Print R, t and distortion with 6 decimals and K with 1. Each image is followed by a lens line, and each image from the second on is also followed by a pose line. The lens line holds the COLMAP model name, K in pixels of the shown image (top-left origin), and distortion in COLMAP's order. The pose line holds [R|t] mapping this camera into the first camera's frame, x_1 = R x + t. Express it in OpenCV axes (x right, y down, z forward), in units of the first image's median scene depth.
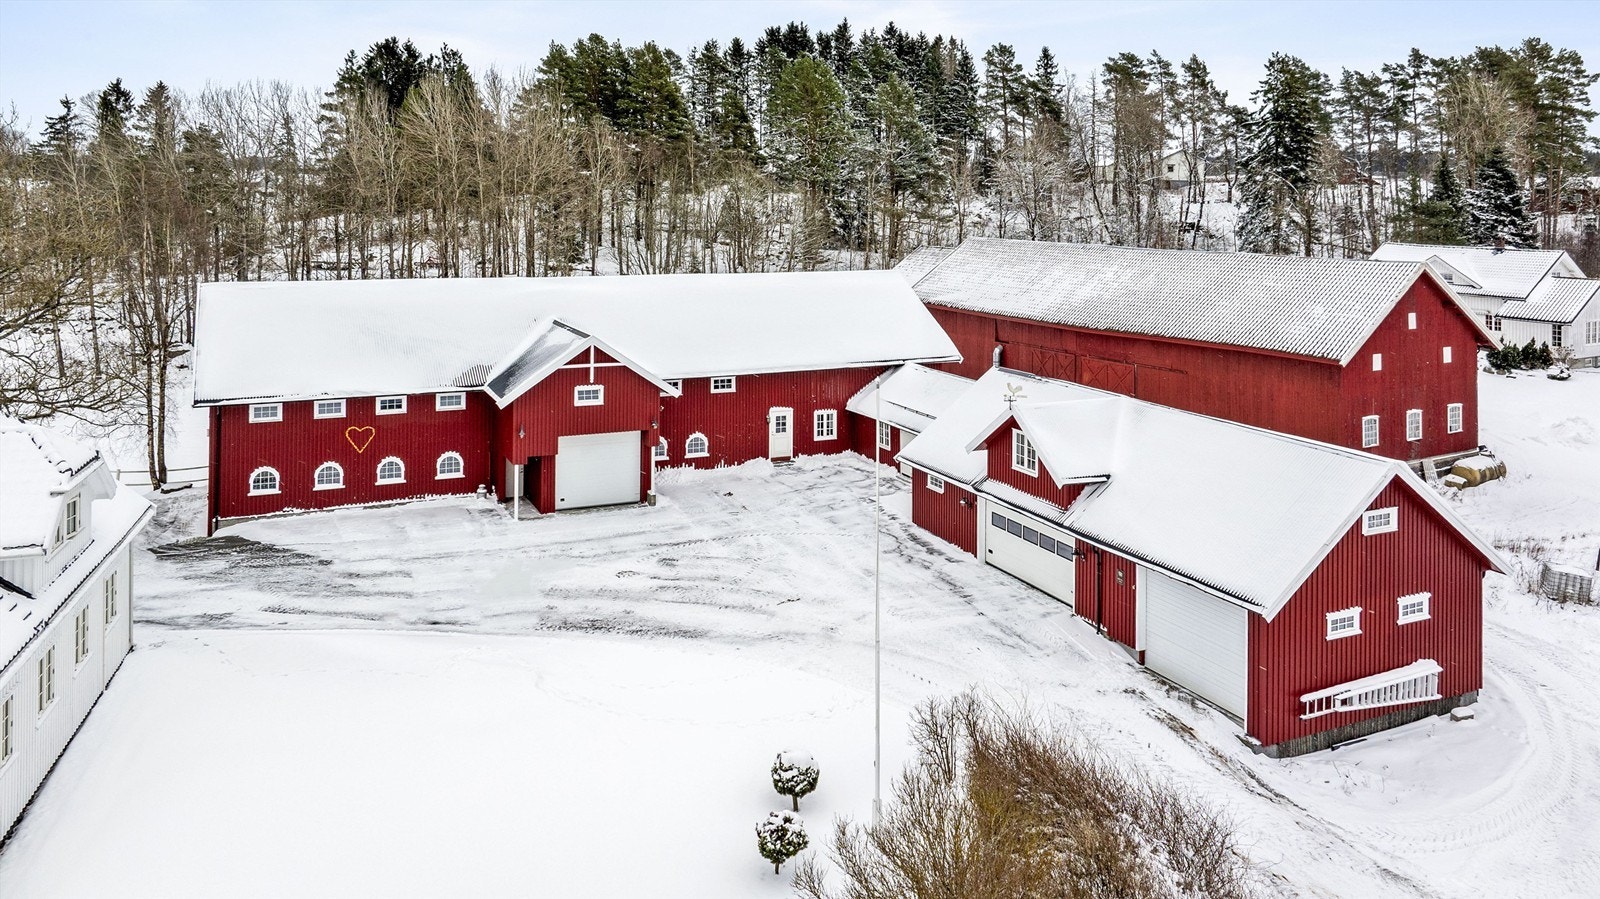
lens RADIAL K [[1147.3, 0, 800.1], [0, 1147.3, 226.8], [0, 0, 1]] dist [-0.003213, -0.018084]
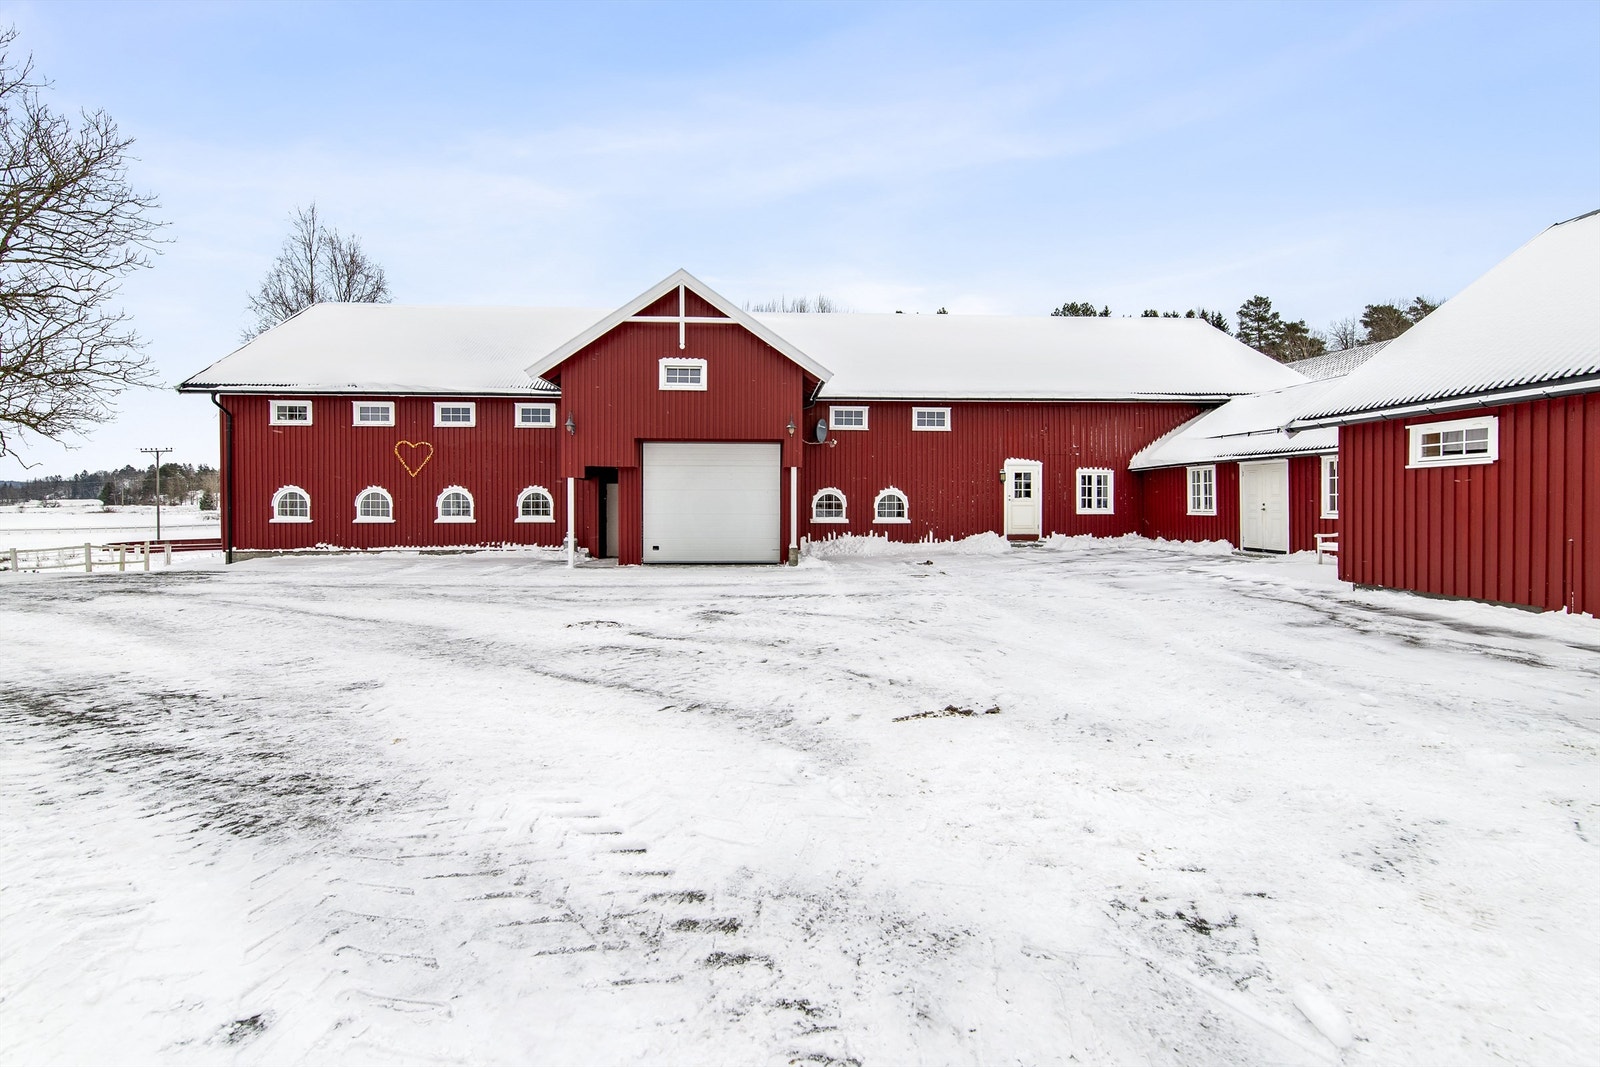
lens RADIAL K [[679.4, 0, 811.7], [0, 679.4, 523.6], [0, 0, 1]] dist [0.003375, 0.000136]
pose [[0.933840, 0.000511, -0.357691, 0.010098], [-0.001833, 0.999993, -0.003358, 0.196444], [0.357687, 0.003792, 0.933834, 0.587633]]
